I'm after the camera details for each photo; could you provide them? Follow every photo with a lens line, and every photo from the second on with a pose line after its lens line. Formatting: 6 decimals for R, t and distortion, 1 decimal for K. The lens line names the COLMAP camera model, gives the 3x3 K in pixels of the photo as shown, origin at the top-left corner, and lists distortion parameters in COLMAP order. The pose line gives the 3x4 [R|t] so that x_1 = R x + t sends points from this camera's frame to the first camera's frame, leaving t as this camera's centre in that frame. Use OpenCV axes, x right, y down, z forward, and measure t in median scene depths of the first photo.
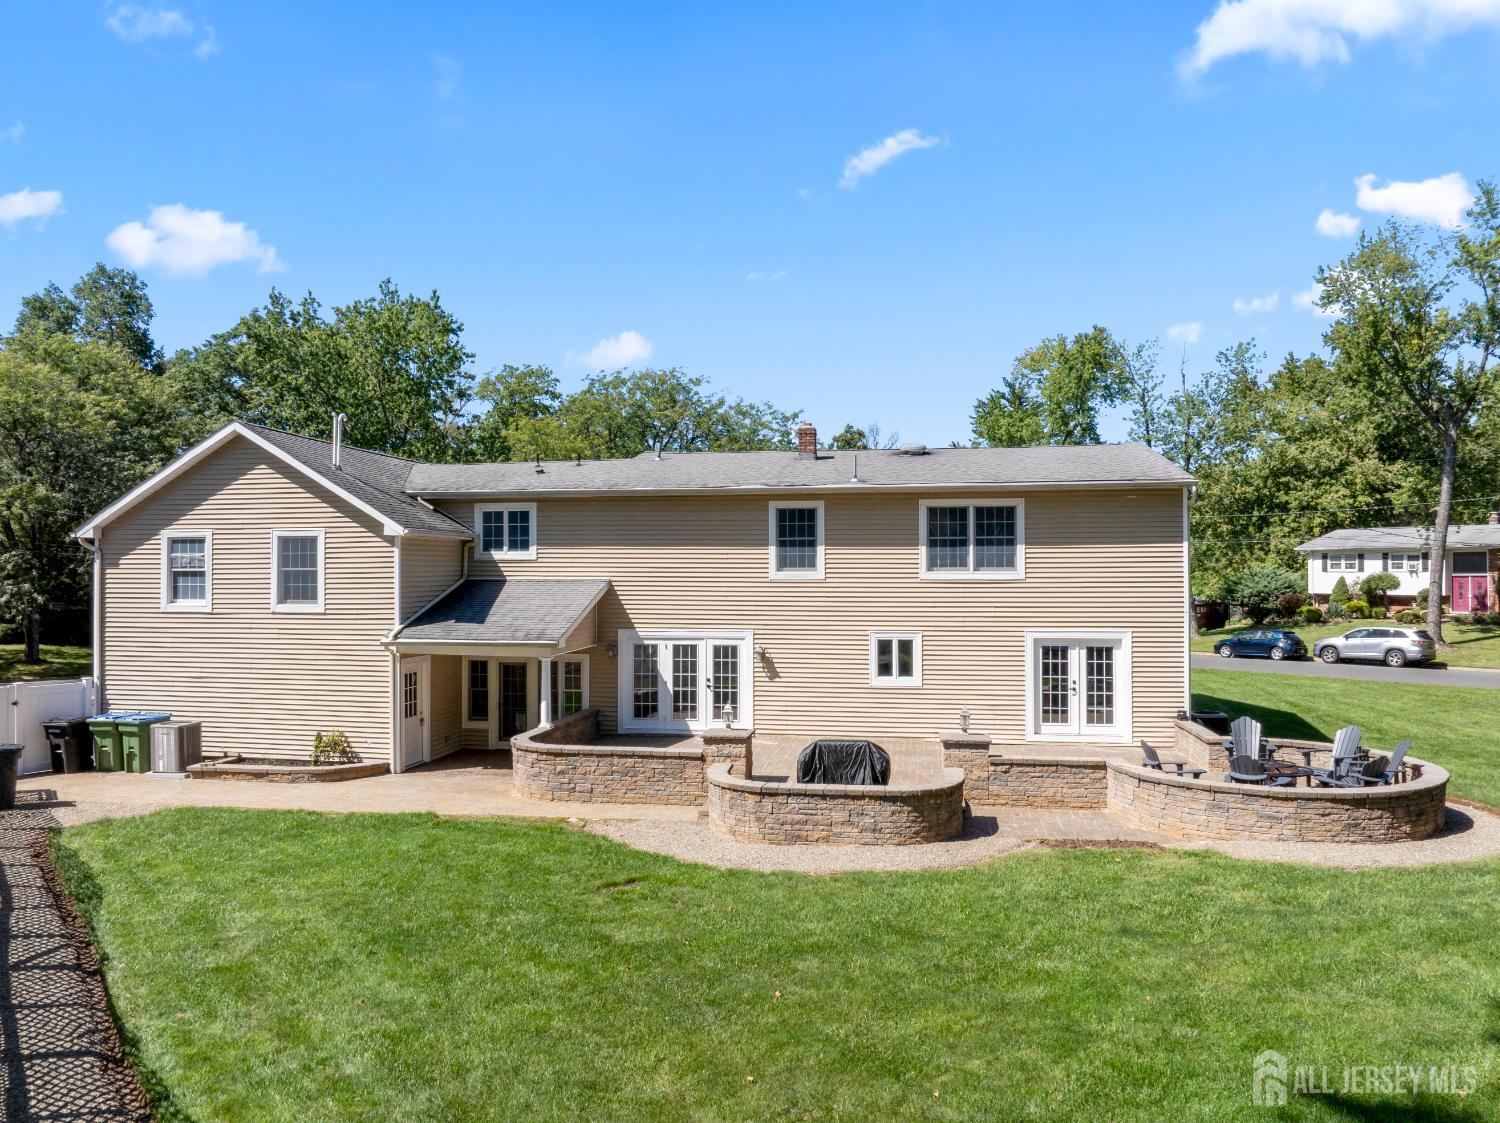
lens RADIAL K [[1058.8, 0, 766.2], [0, 1058.8, 563.4], [0, 0, 1]] dist [-0.023587, 0.003069]
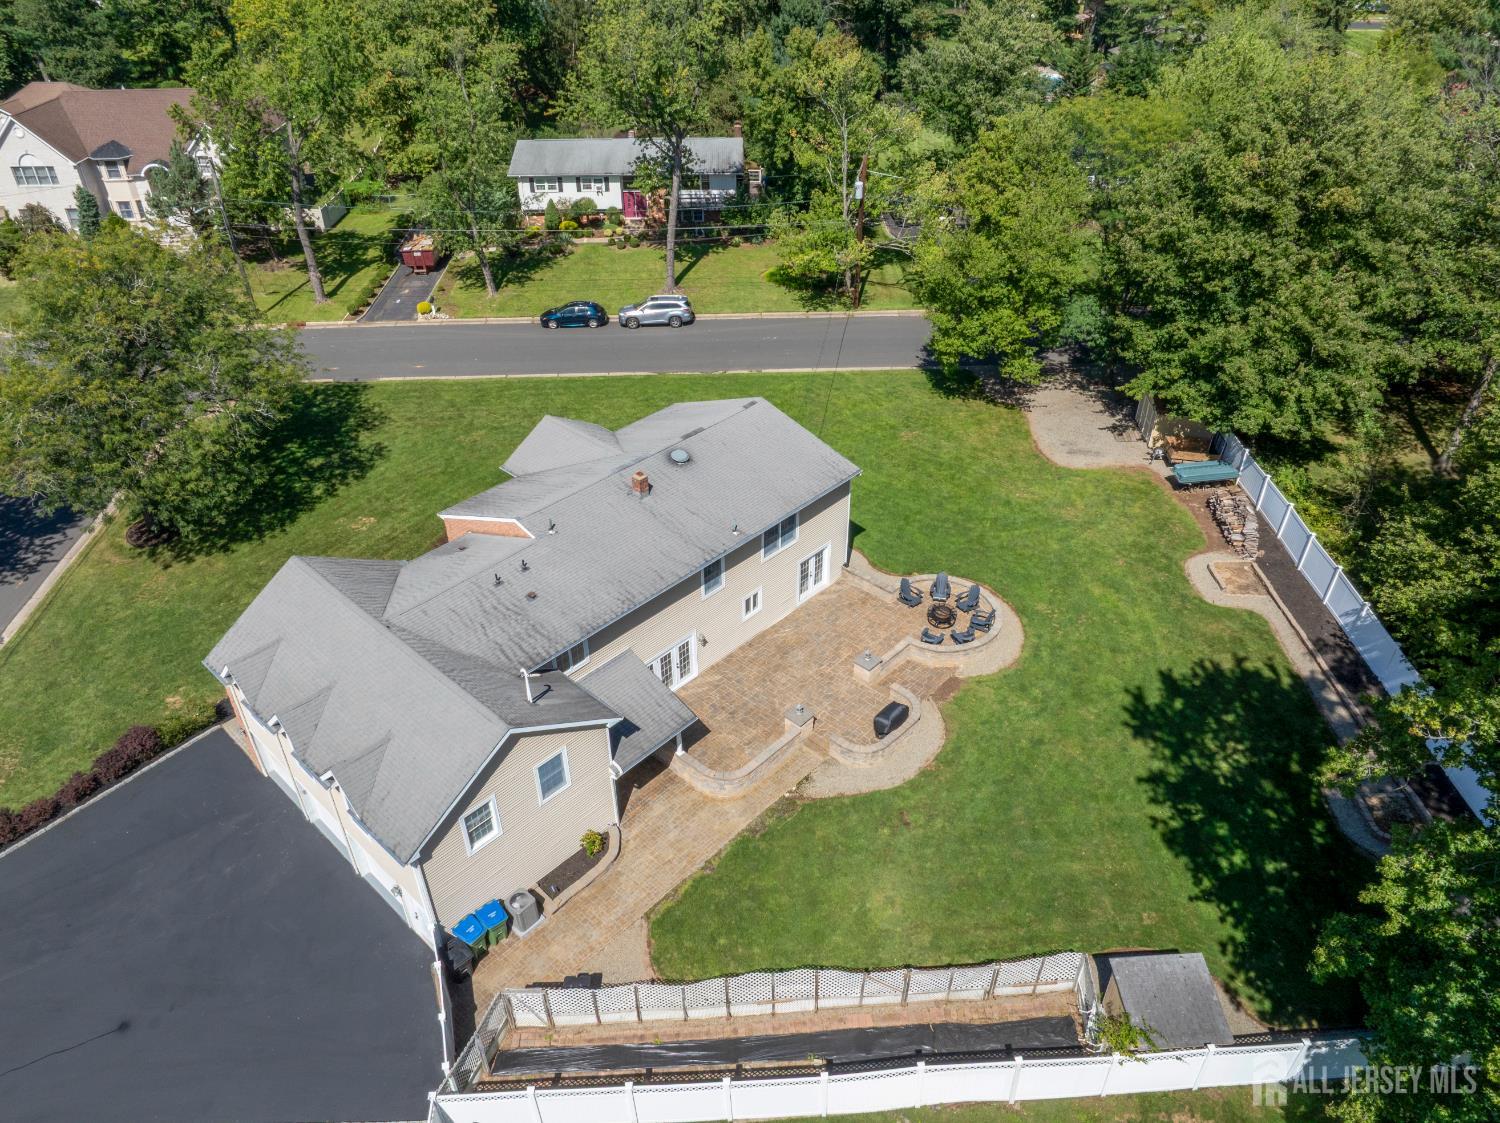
lens RADIAL K [[1058.8, 0, 745.2], [0, 1058.8, 562.7], [0, 0, 1]] dist [-0.023587, 0.003069]
pose [[0.561152, -0.487020, 0.669268, -0.418283], [-0.000211, 0.808492, 0.588508, -0.407032], [-0.827713, -0.330383, 0.453584, 0.076185]]
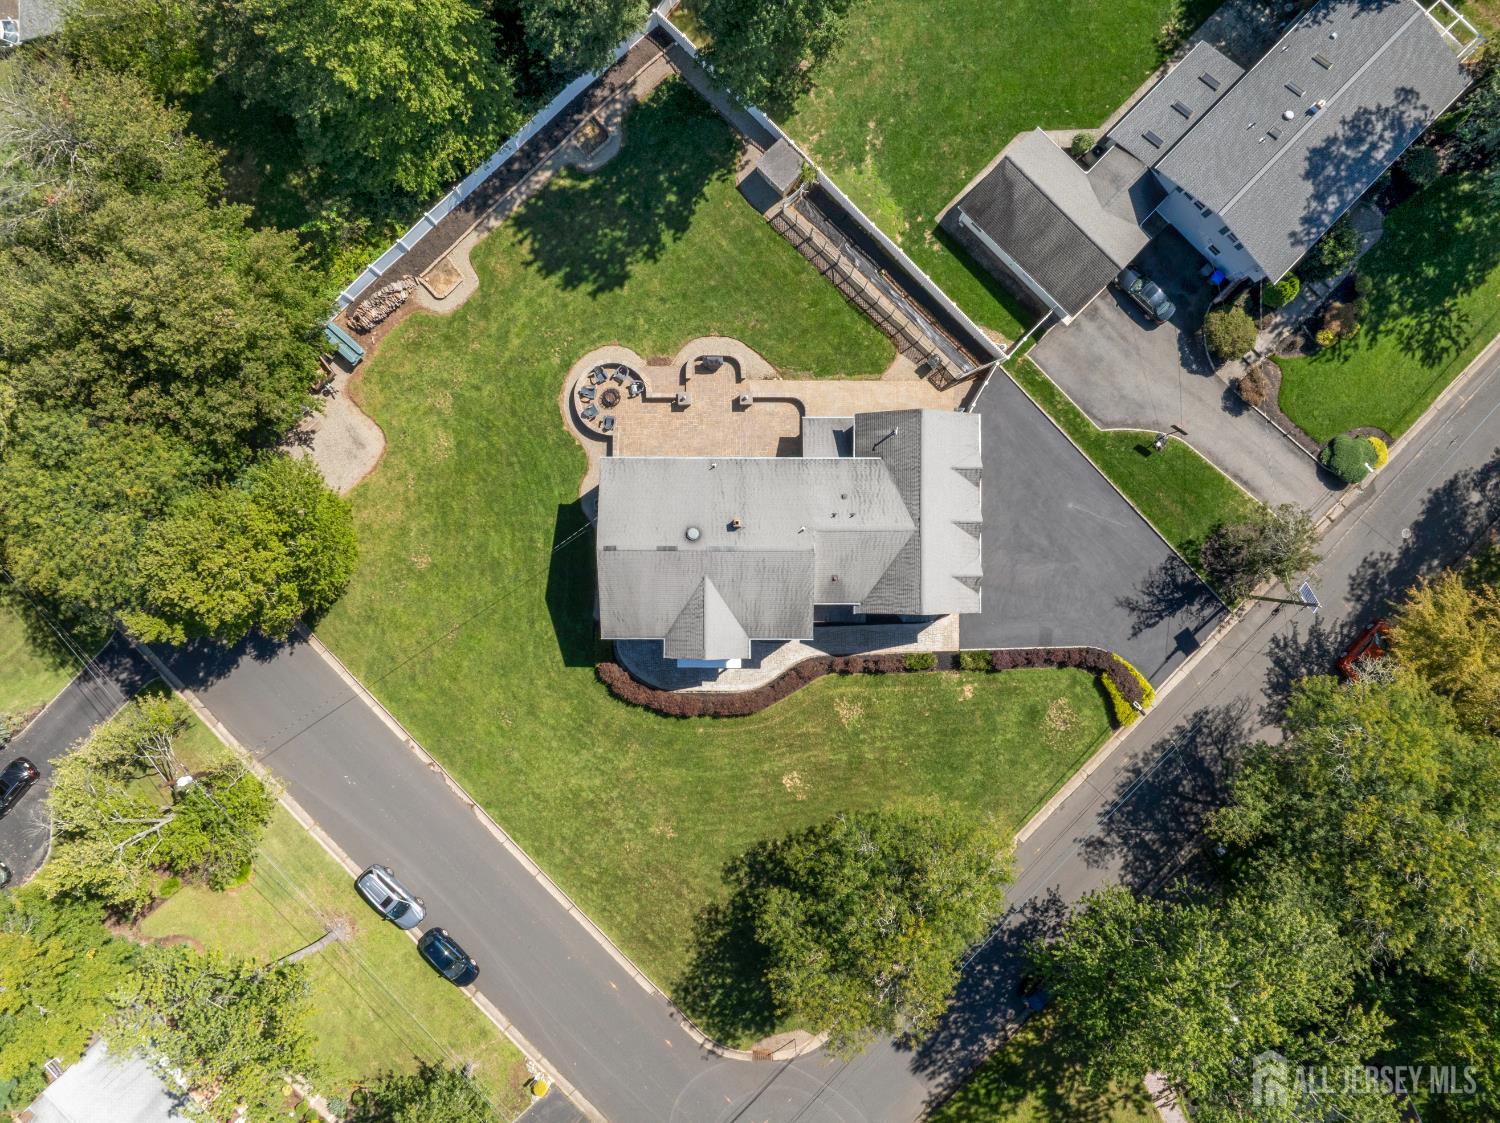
lens RADIAL K [[1058.8, 0, 742.9], [0, 1058.8, 555.5], [0, 0, 1]] dist [-0.023587, 0.003069]
pose [[-0.986160, 0.165445, 0.010769, 0.003198], [0.012424, 0.008972, 0.999883, -1.111033], [0.165329, 0.986178, -0.010903, 0.491776]]
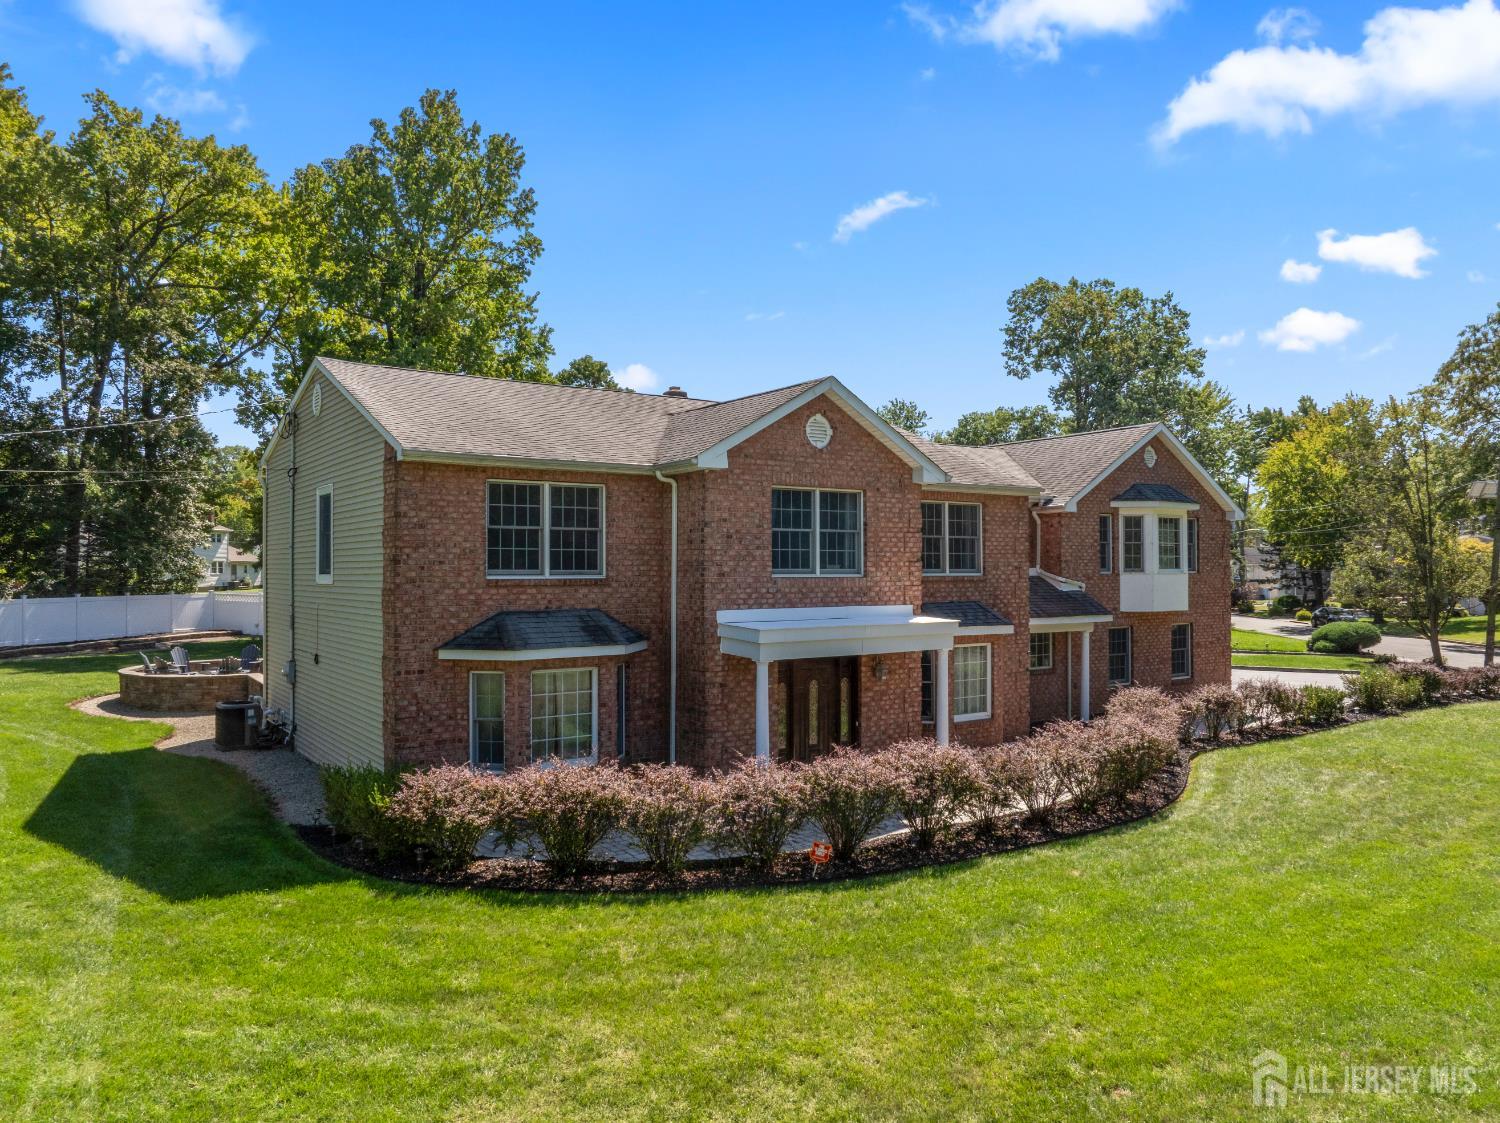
lens RADIAL K [[1058.8, 0, 755.8], [0, 1058.8, 564.8], [0, 0, 1]] dist [-0.023587, 0.003069]
pose [[-0.715309, 0.002081, -0.698805, 0.286212], [0.010799, 0.999909, -0.008076, 0.019498], [0.698725, -0.013324, -0.715266, 0.770908]]
